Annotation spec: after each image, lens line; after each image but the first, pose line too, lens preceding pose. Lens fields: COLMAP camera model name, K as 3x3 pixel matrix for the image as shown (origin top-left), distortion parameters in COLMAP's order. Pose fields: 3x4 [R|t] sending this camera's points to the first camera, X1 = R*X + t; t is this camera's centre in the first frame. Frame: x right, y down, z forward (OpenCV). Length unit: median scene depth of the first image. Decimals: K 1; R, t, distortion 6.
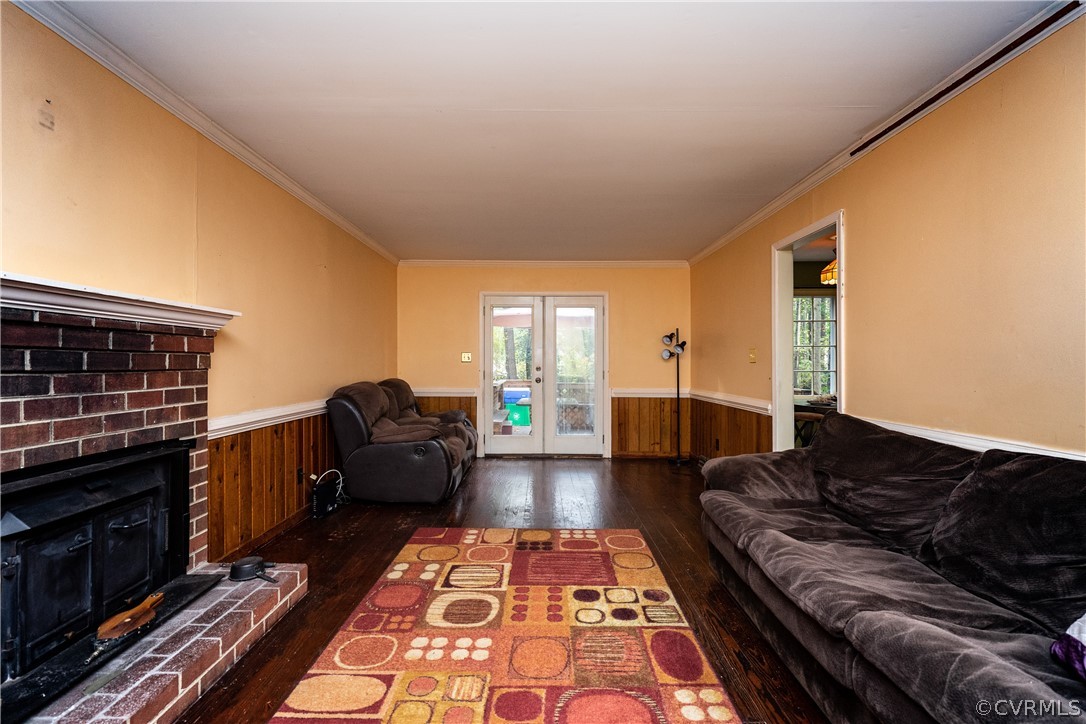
lens RADIAL K [[501.3, 0, 540.1], [0, 501.3, 363.6], [0, 0, 1]] dist [0.001126, -0.000206]
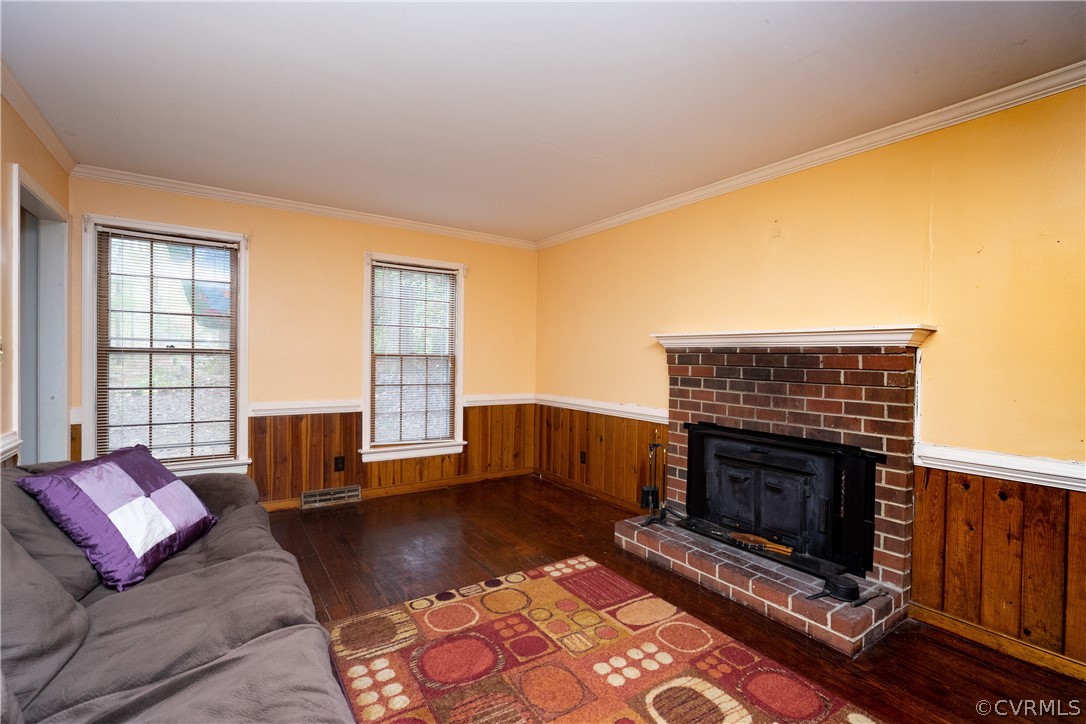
lens RADIAL K [[501.3, 0, 540.1], [0, 501.3, 363.6], [0, 0, 1]] dist [0.001126, -0.000206]
pose [[-0.838031, -0.009019, -0.545548, 0.524489], [-0.018183, 0.999770, 0.011404, -0.039002], [0.545319, 0.019476, -0.838002, 1.710883]]
